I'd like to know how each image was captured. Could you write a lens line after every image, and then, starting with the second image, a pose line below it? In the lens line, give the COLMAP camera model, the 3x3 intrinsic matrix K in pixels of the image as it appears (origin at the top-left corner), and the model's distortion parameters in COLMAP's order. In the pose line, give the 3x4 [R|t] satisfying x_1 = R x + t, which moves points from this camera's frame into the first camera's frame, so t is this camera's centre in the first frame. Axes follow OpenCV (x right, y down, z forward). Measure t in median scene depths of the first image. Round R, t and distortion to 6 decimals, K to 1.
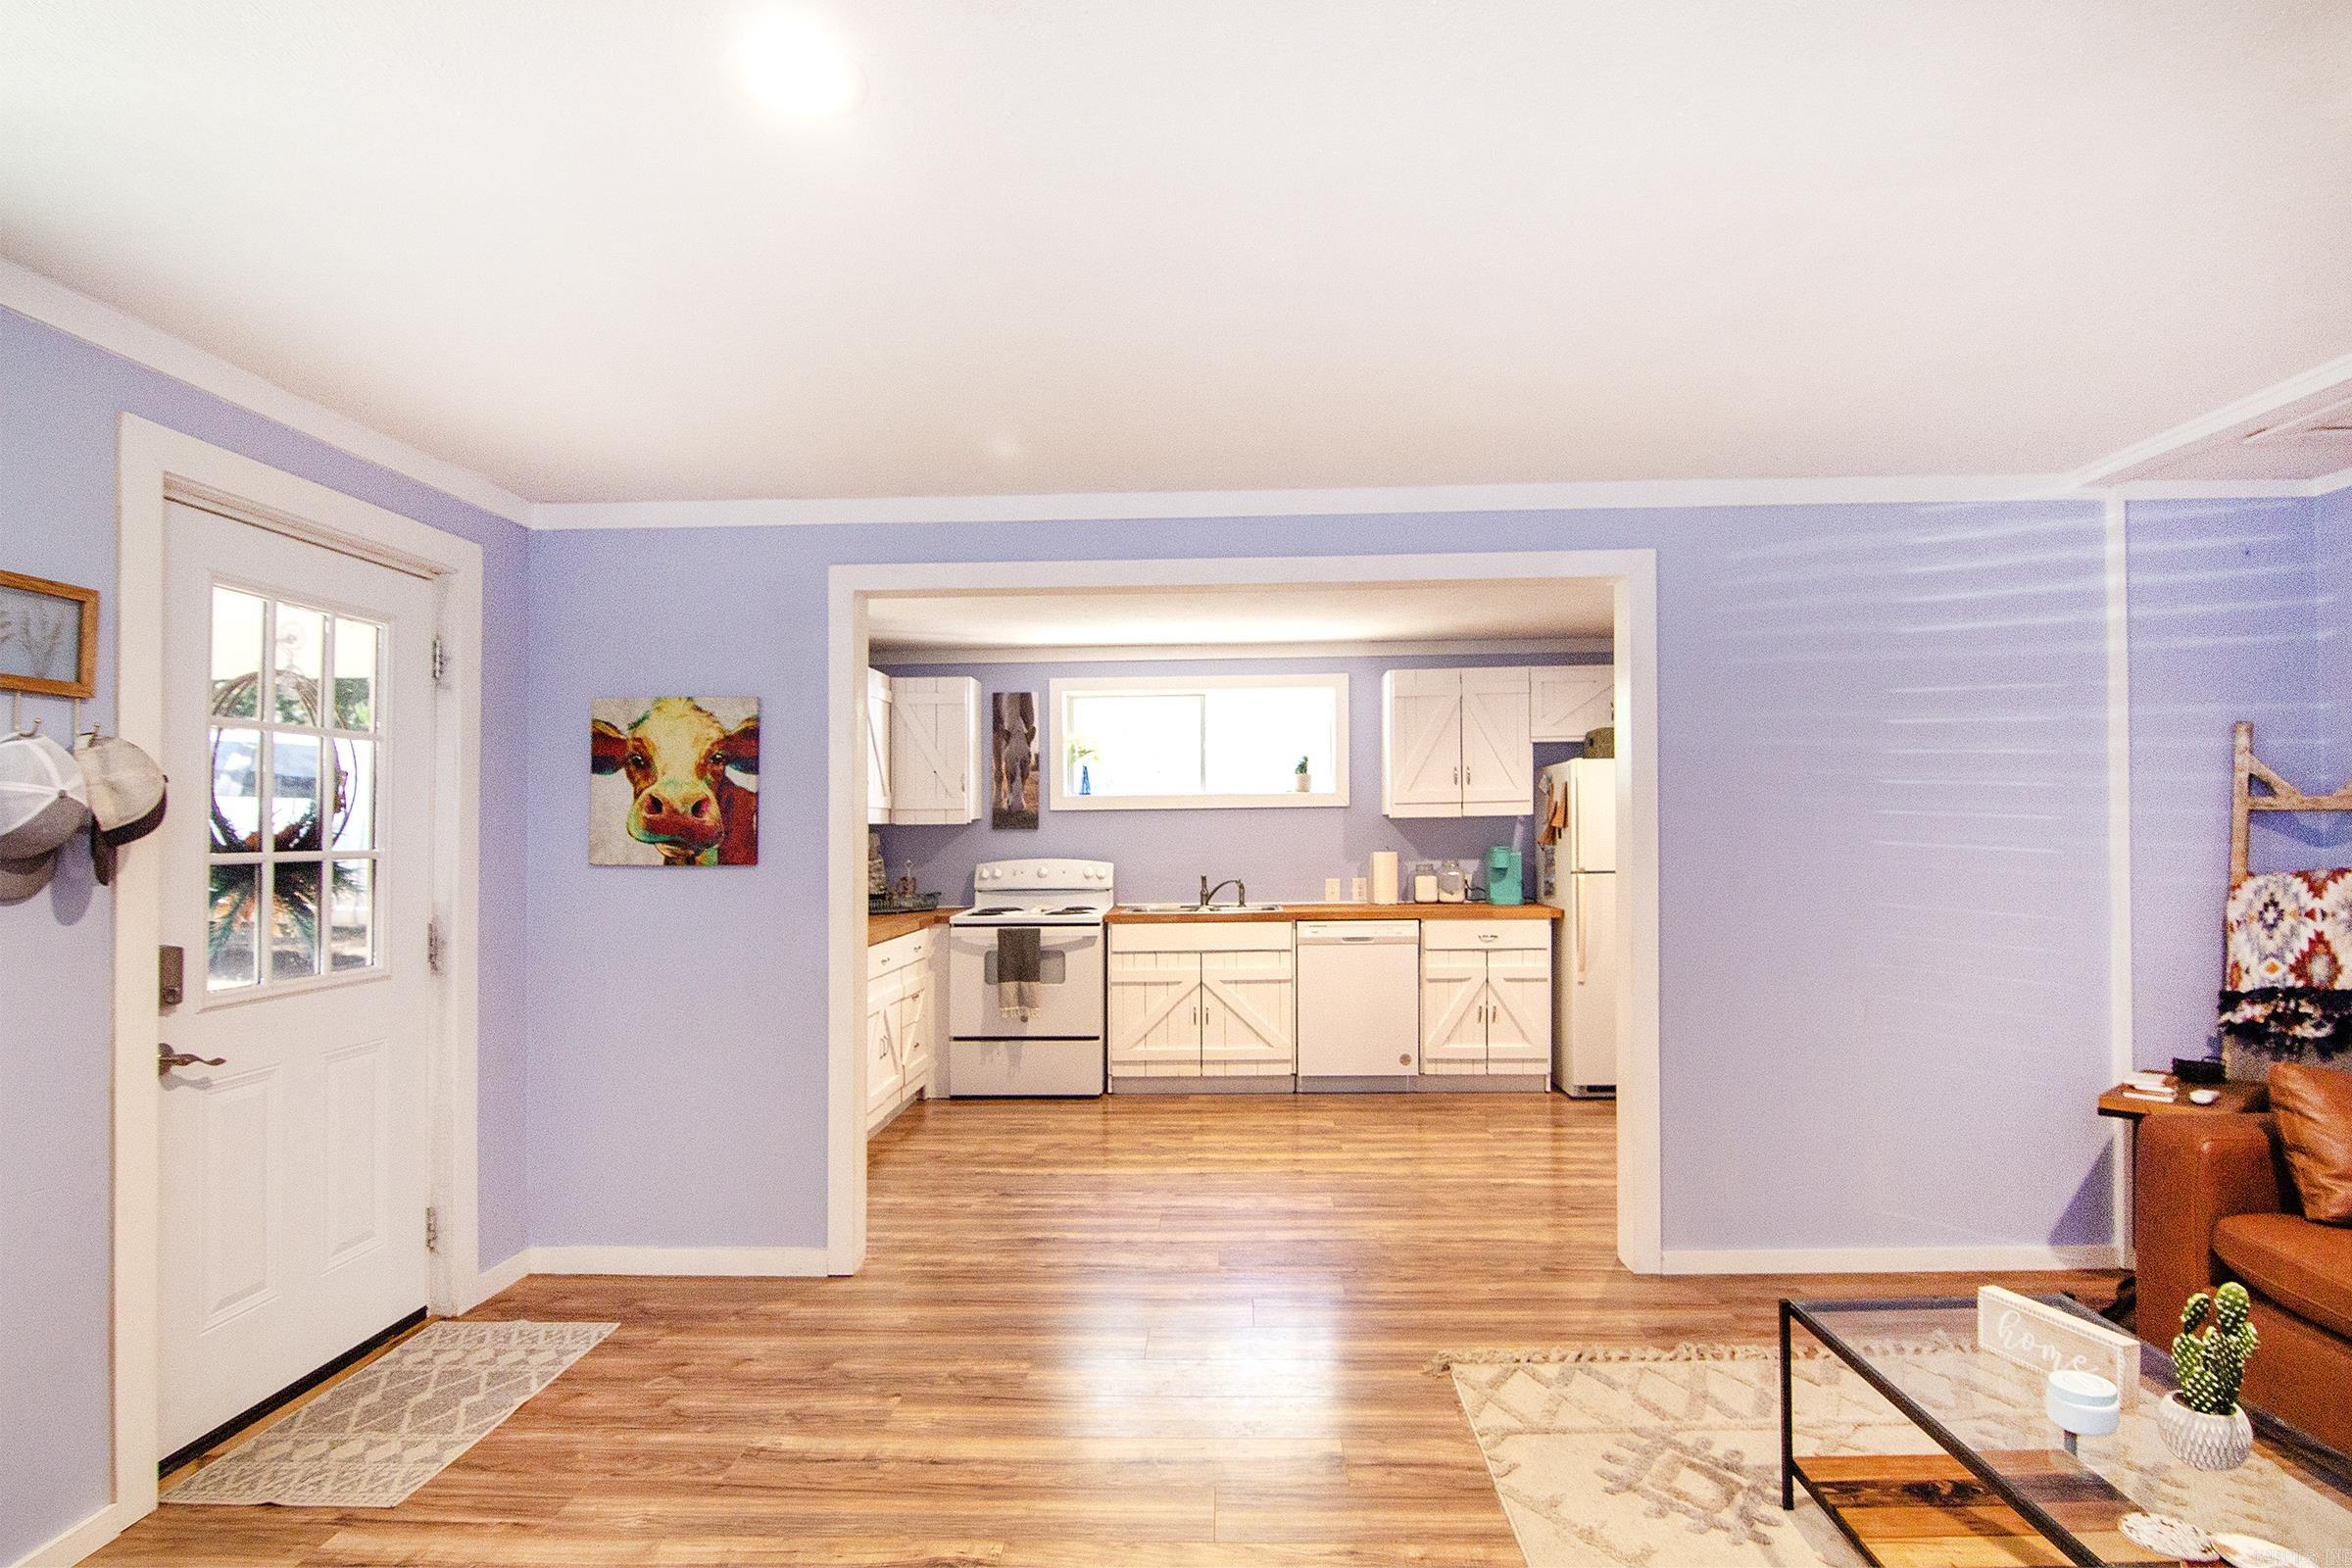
lens RADIAL K [[1173.9, 0, 1186.7], [0, 1173.9, 784.6], [0, 0, 1]] dist [-0.000555, -0.010211]
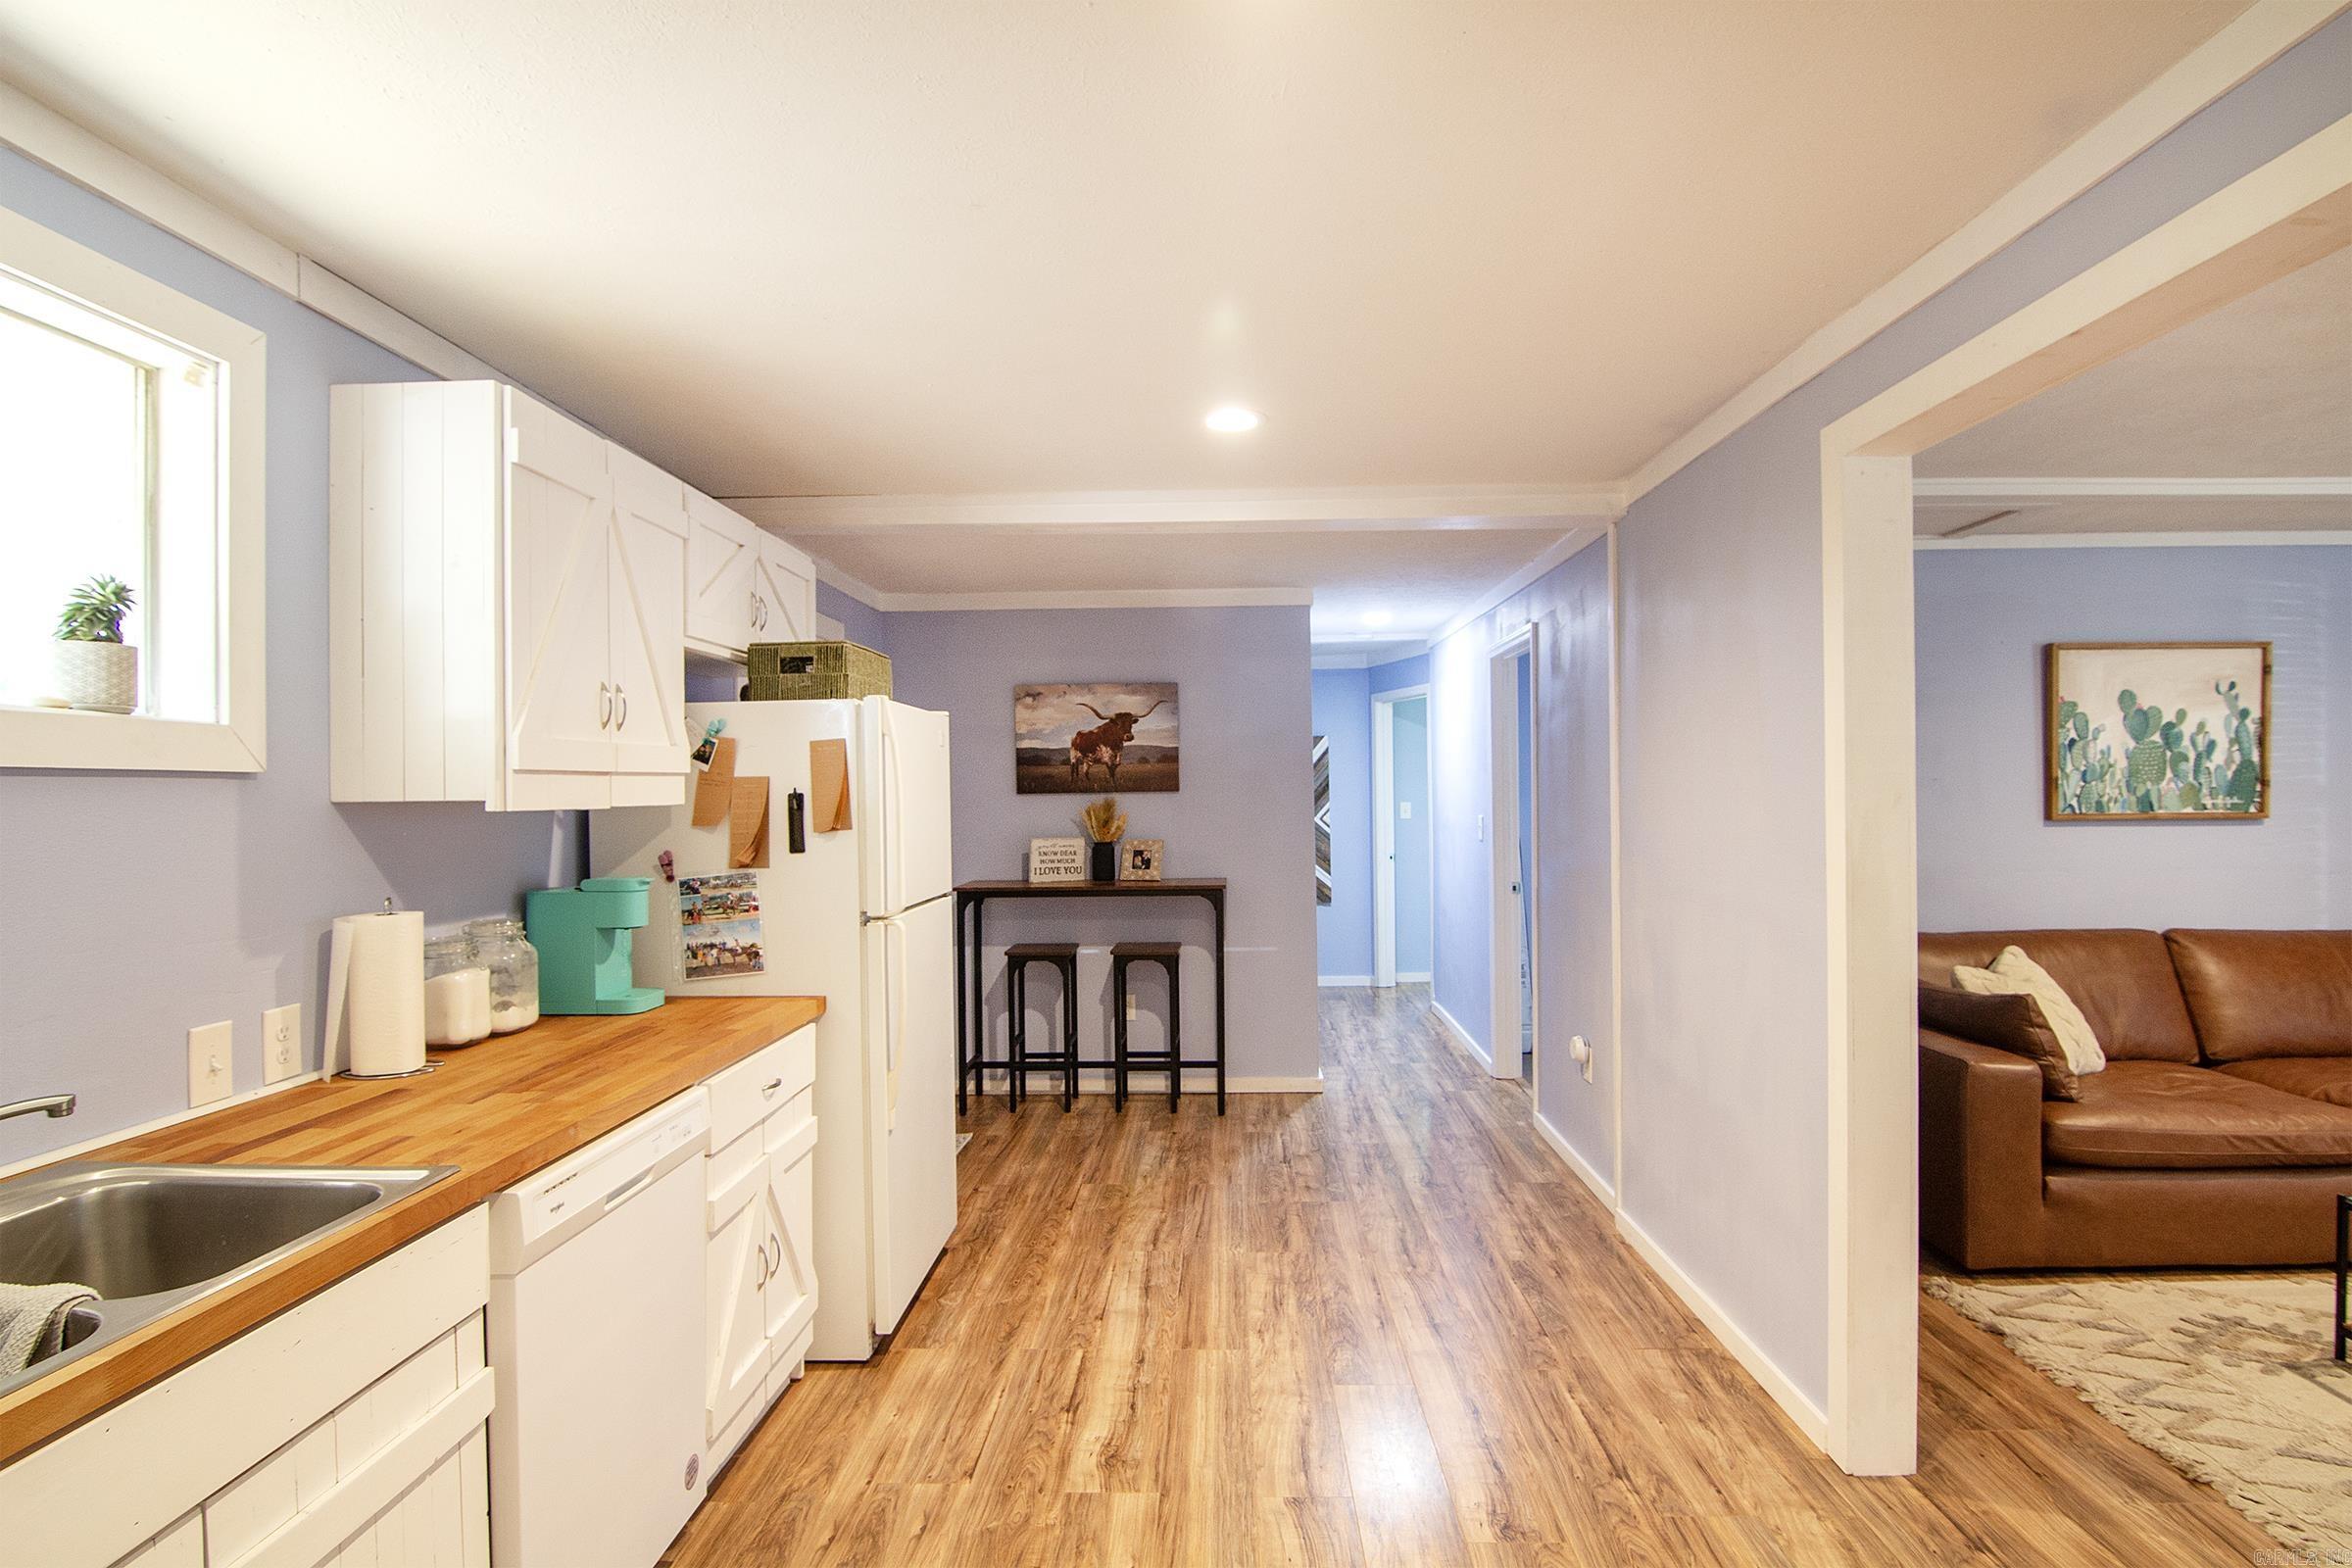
lens RADIAL K [[1192.0, 0, 1173.1], [0, 1192.0, 799.5], [0, 0, 1]] dist [0.004321, -0.013089]
pose [[-0.016936, 0.006817, 0.999833, -0.312639], [-0.035448, 0.999344, -0.007414, 0.034987], [-0.999228, -0.035568, -0.016683, 1.430391]]
